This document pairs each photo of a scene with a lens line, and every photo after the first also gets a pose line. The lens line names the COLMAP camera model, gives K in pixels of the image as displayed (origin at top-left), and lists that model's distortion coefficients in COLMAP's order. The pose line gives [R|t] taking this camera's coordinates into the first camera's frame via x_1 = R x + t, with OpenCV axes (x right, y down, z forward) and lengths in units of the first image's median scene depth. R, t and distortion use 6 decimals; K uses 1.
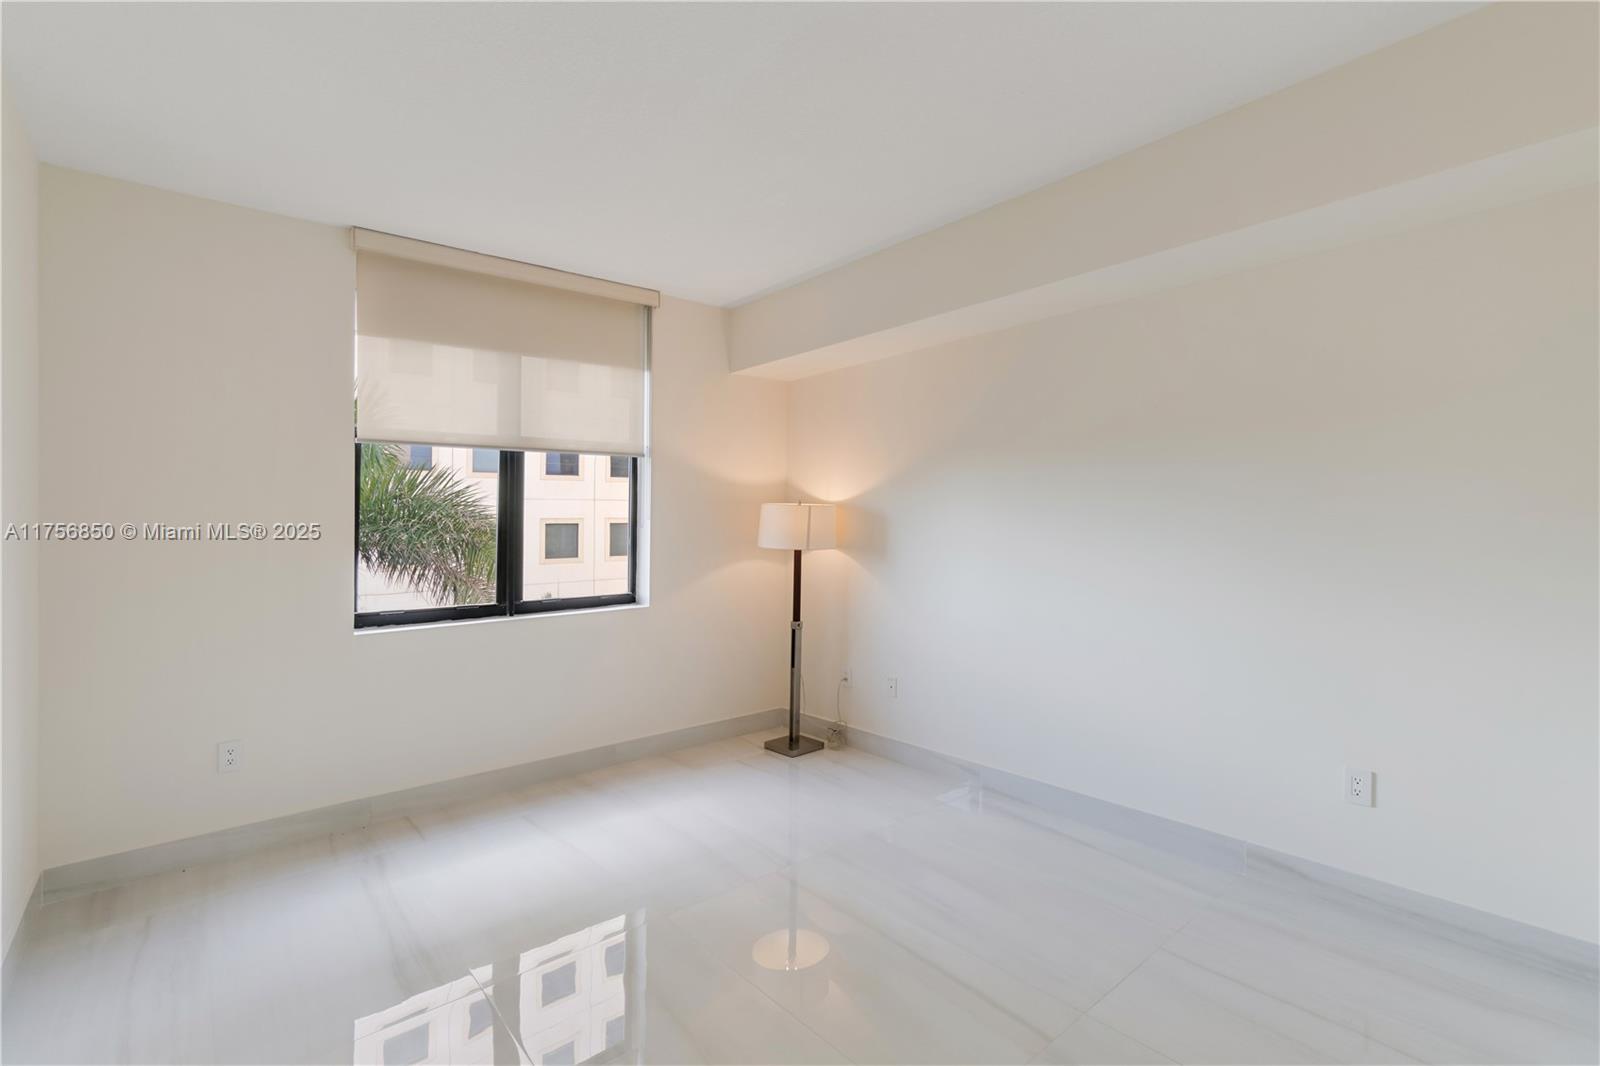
lens RADIAL K [[739.8, 0, 802.4], [0, 739.8, 505.2], [0, 0, 1]] dist [0.009560, 0.000319]
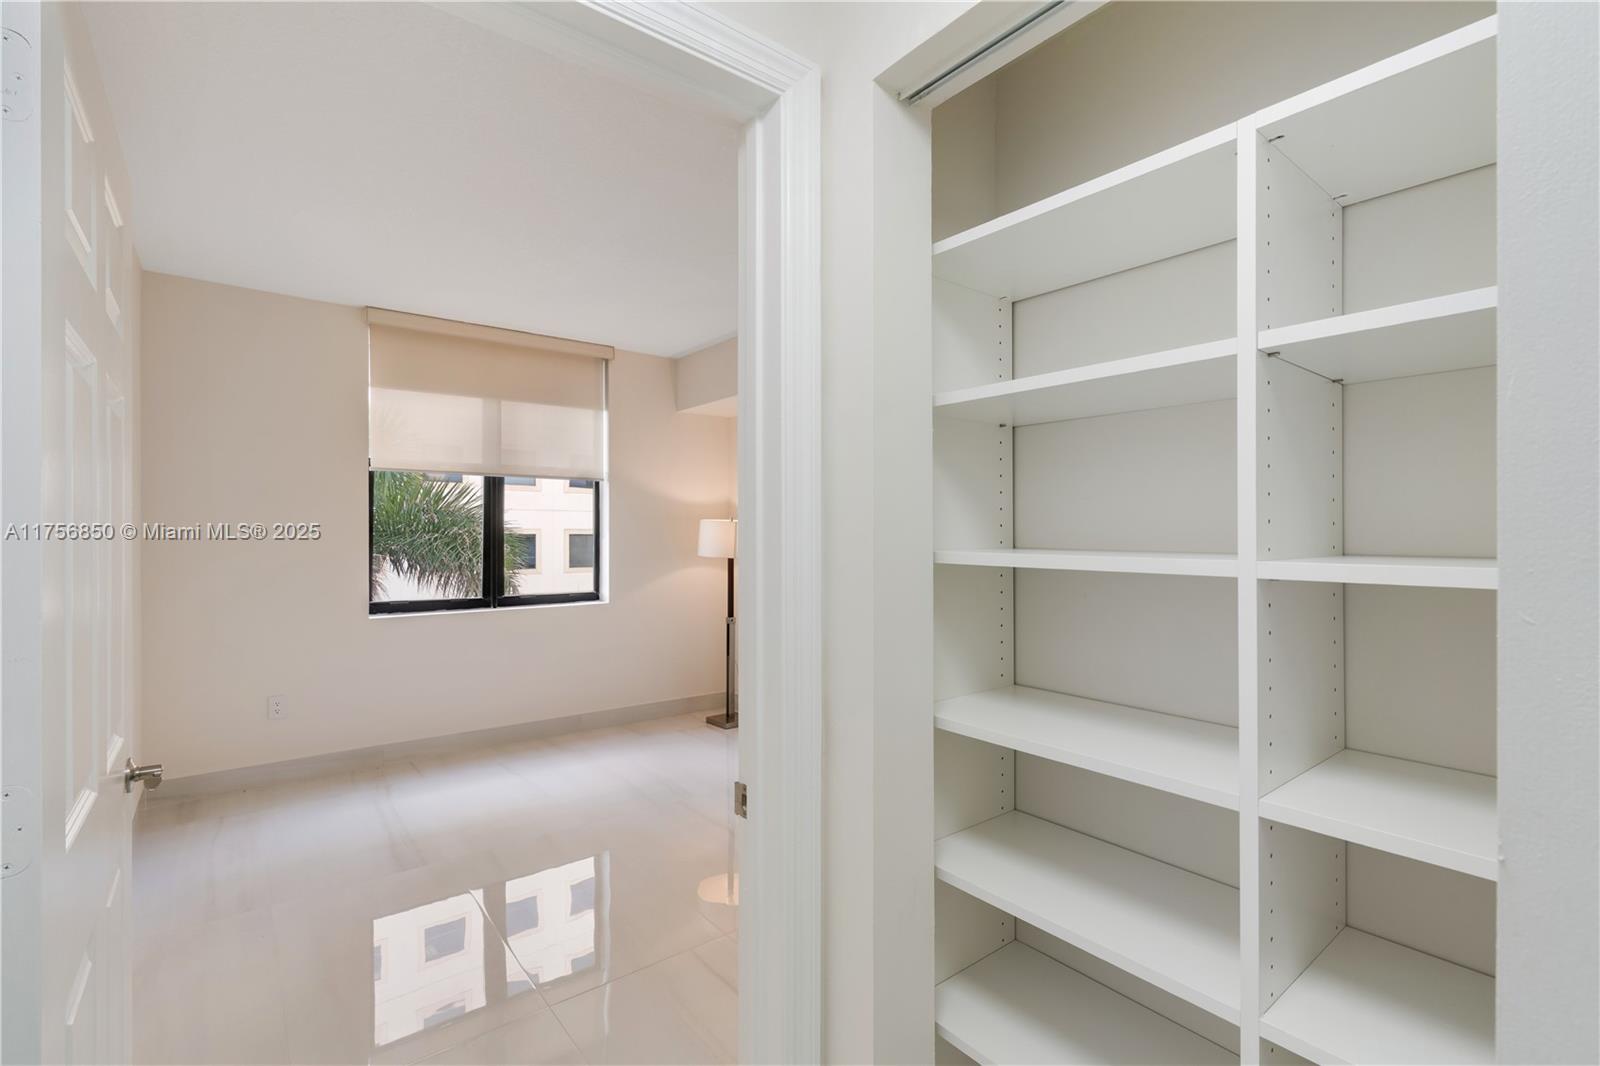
lens RADIAL K [[727.9, 0, 800.0], [0, 727.9, 533.0], [0, 0, 1]] dist [-0.000122, -0.000044]
pose [[0.999257, 0.010837, -0.036995, 0.159660], [-0.010178, 0.999787, 0.017961, -0.003636], [0.037182, -0.017571, 0.999154, -0.197477]]
